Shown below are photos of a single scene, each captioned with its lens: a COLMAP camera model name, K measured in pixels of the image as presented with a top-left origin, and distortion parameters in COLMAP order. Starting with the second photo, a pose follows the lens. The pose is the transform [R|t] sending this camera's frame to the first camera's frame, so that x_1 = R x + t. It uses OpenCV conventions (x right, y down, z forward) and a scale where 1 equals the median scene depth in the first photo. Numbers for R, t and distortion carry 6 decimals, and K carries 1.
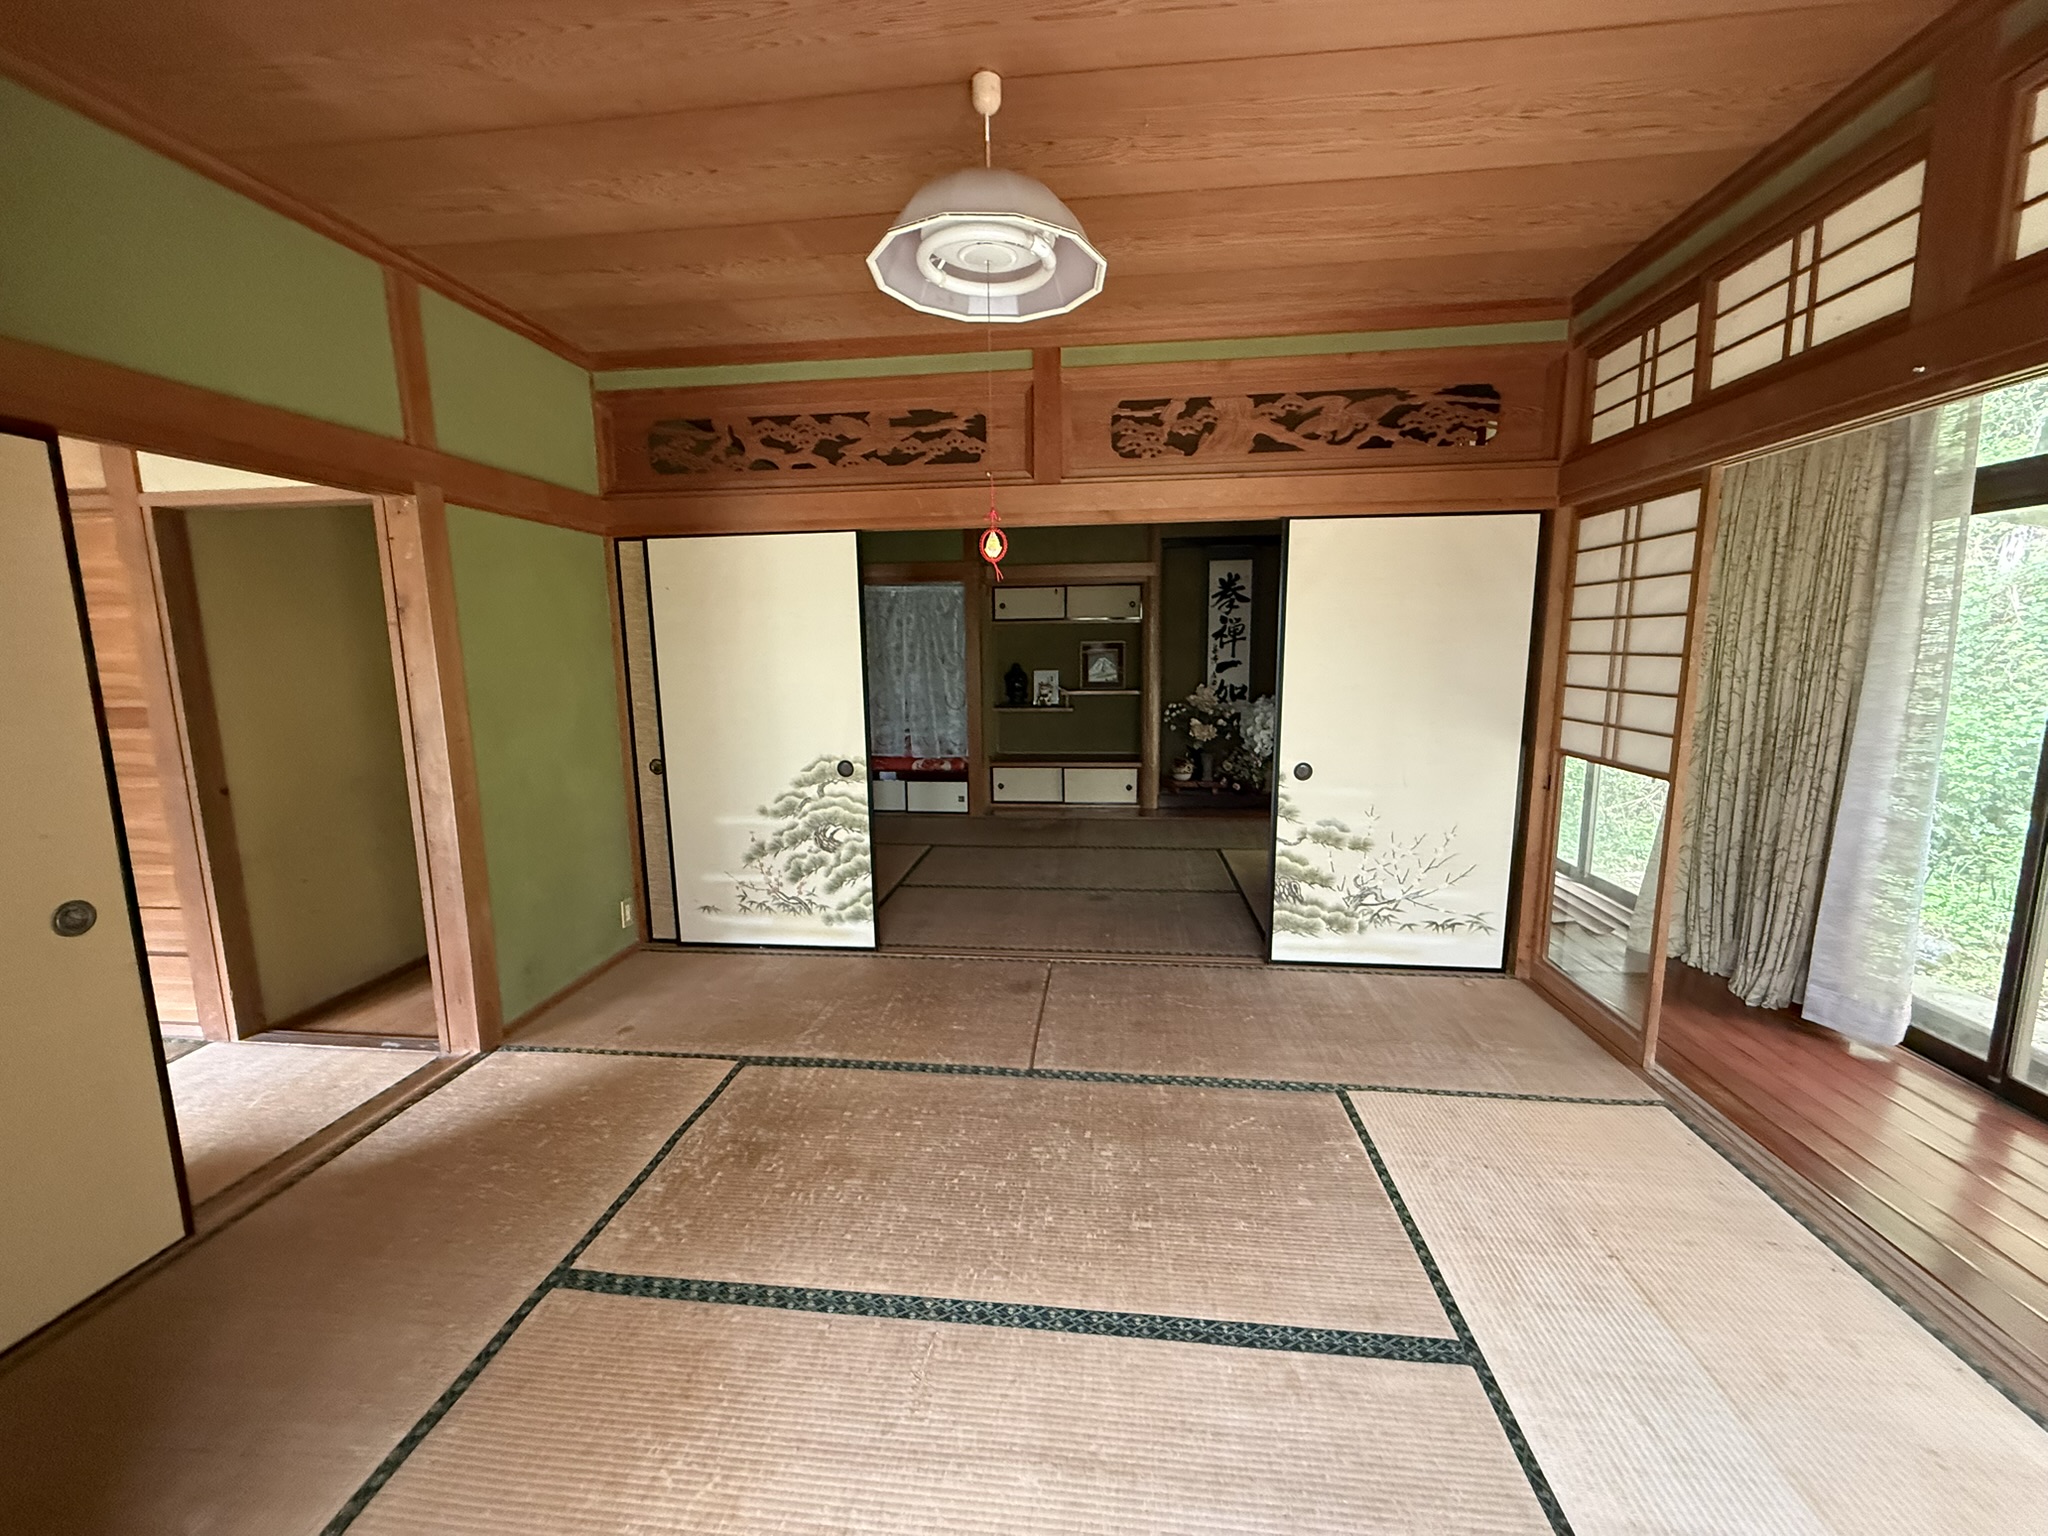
lens RADIAL K [[806.2, 0, 1020.3], [0, 806.2, 764.9], [0, 0, 1]] dist [-0.000143, 0.000051]
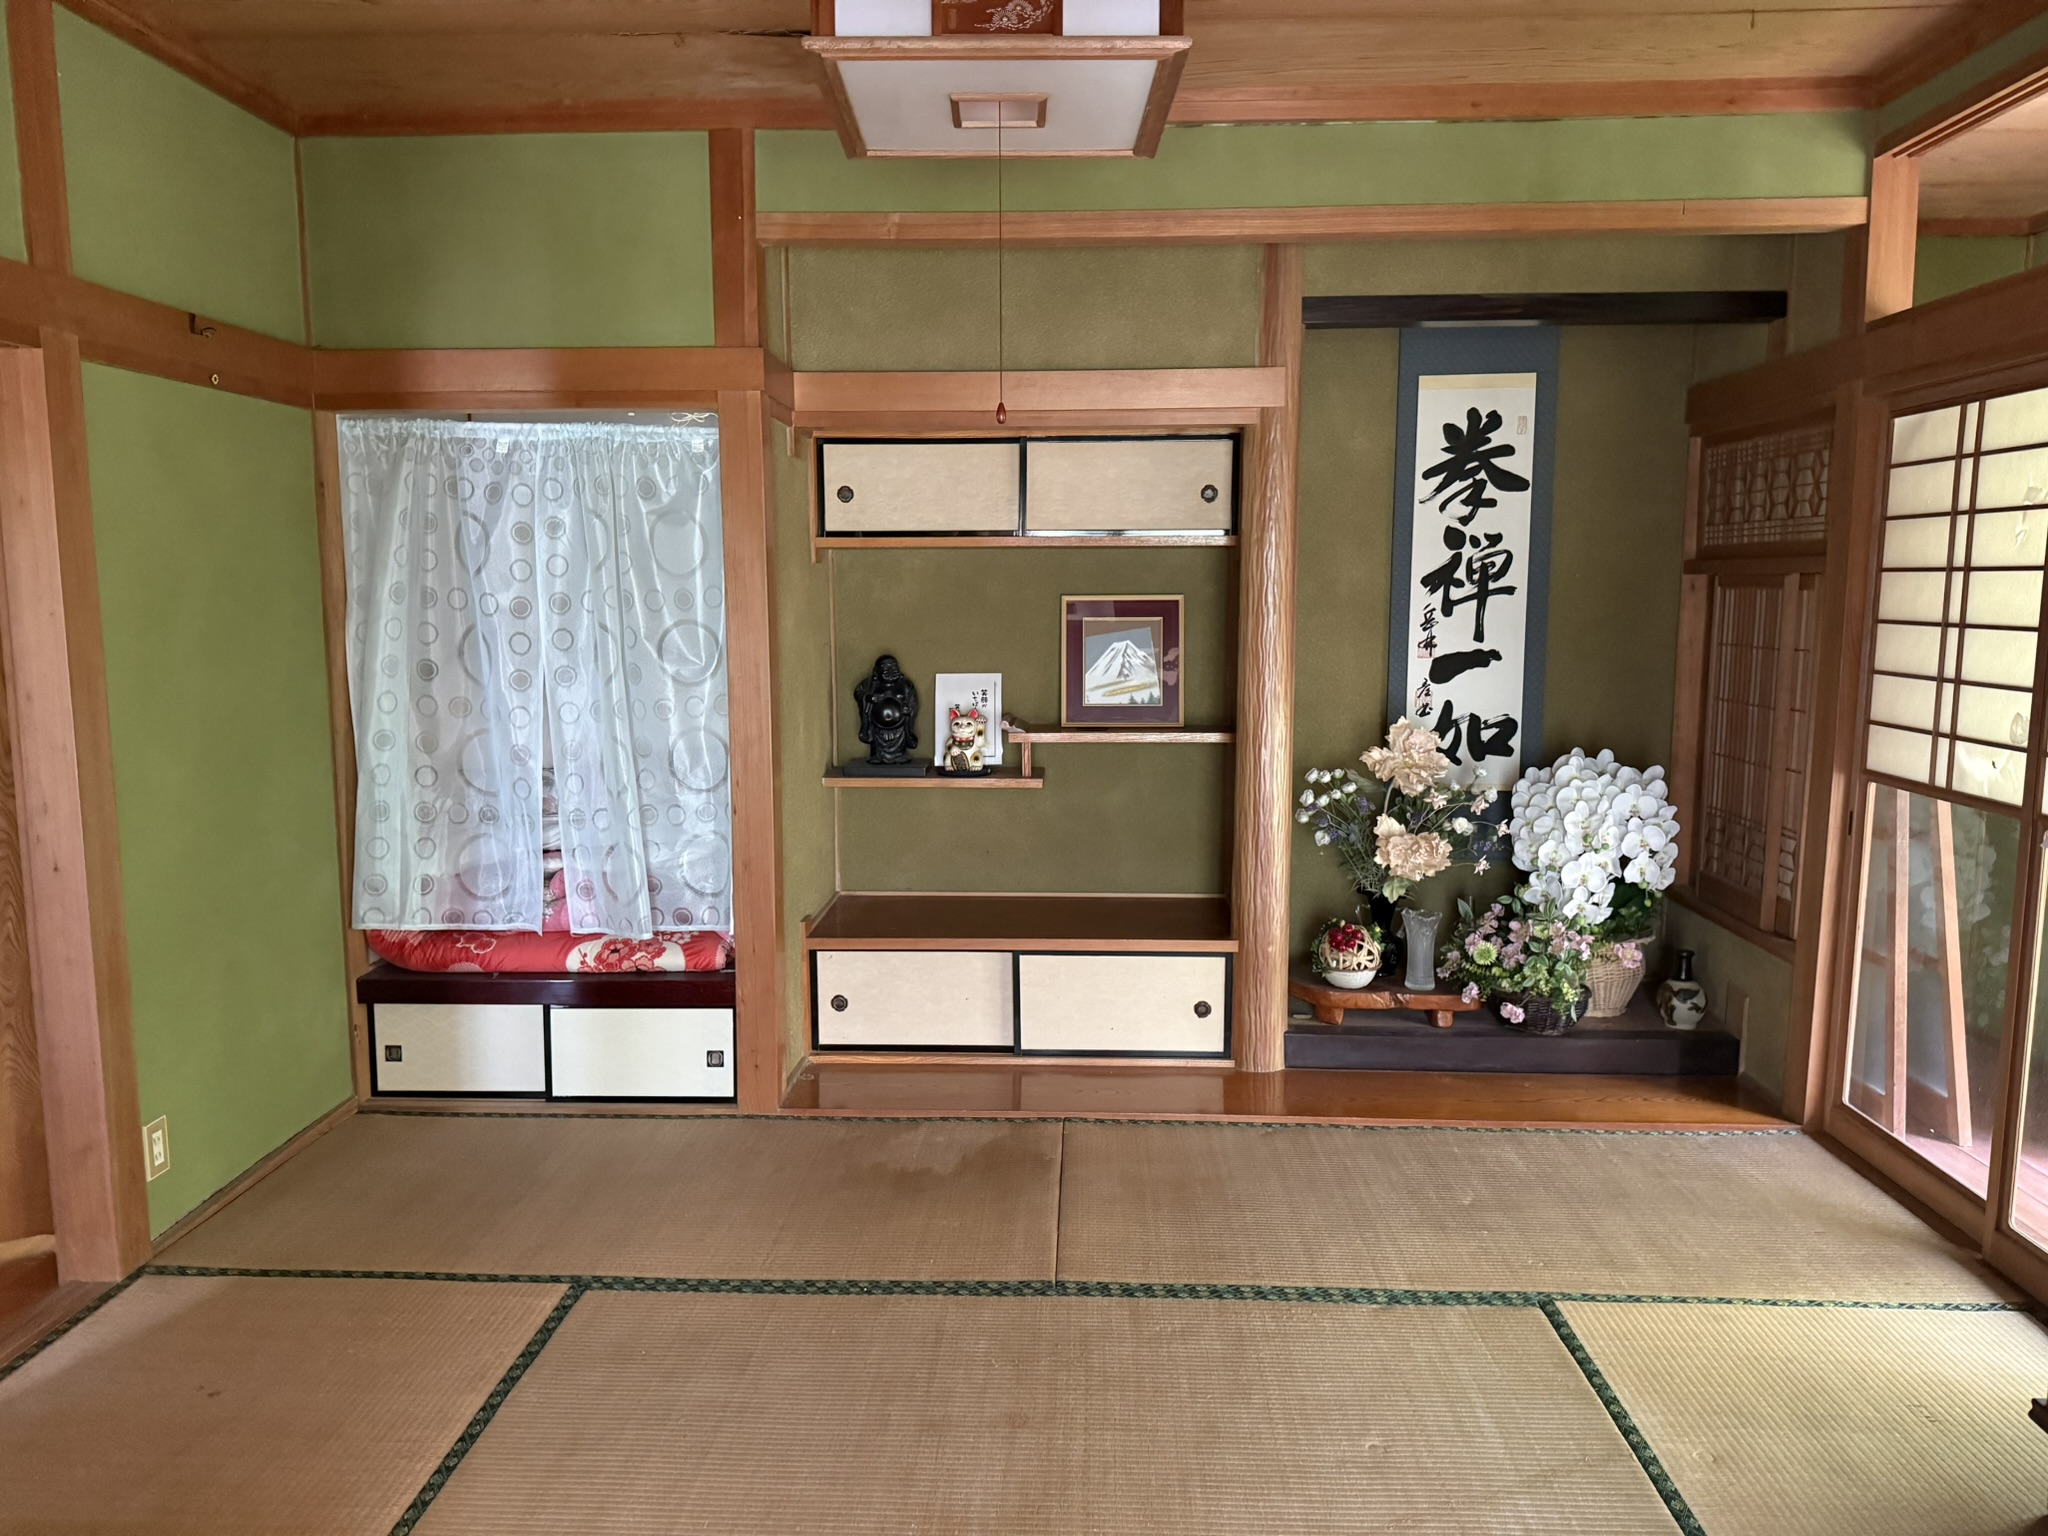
lens RADIAL K [[1418.5, 0, 1025.7], [0, 1418.5, 778.9], [0, 0, 1]] dist [0.055191, 0.000235]
pose [[0.997893, 0.000286, 0.064885, 0.017637], [0.001094, 0.999774, -0.021243, -0.059782], [-0.064876, 0.021270, 0.997667, 0.383877]]
